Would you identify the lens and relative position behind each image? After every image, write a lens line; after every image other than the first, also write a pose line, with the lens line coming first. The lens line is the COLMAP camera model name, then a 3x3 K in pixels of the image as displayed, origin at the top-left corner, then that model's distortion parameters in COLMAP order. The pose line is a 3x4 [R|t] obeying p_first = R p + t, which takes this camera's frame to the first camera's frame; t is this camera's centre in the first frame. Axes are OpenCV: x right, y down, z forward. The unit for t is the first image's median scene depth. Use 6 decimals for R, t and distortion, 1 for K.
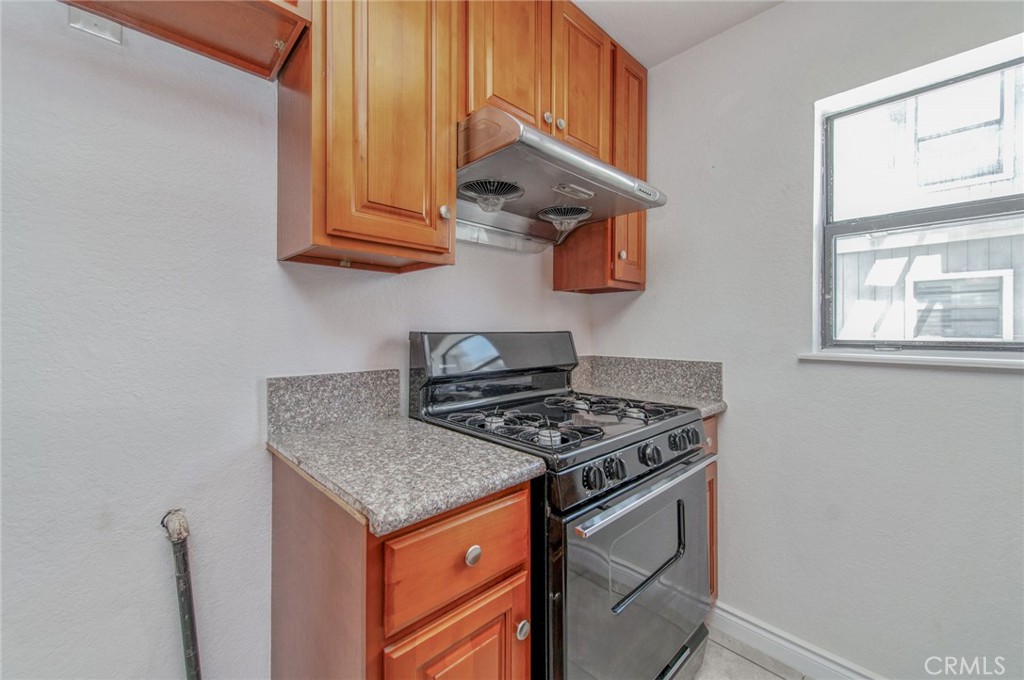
lens RADIAL K [[406.4, 0, 508.5], [0, 406.4, 328.3], [0, 0, 1]] dist [0.010724, -0.000161]
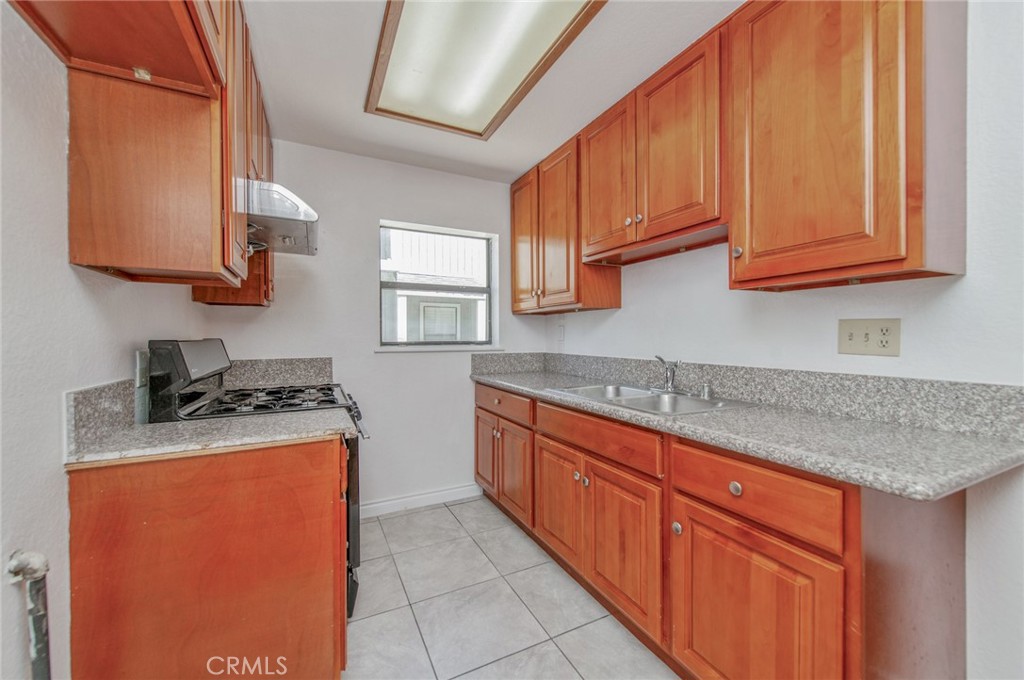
lens RADIAL K [[401.2, 0, 513.2], [0, 401.2, 336.2], [0, 0, 1]] dist [0.013883, -0.003948]
pose [[0.291455, -0.003924, 0.956577, -0.943066], [0.001901, 0.999992, 0.003523, -0.003989], [-0.956583, 0.000792, 0.291460, -0.169759]]
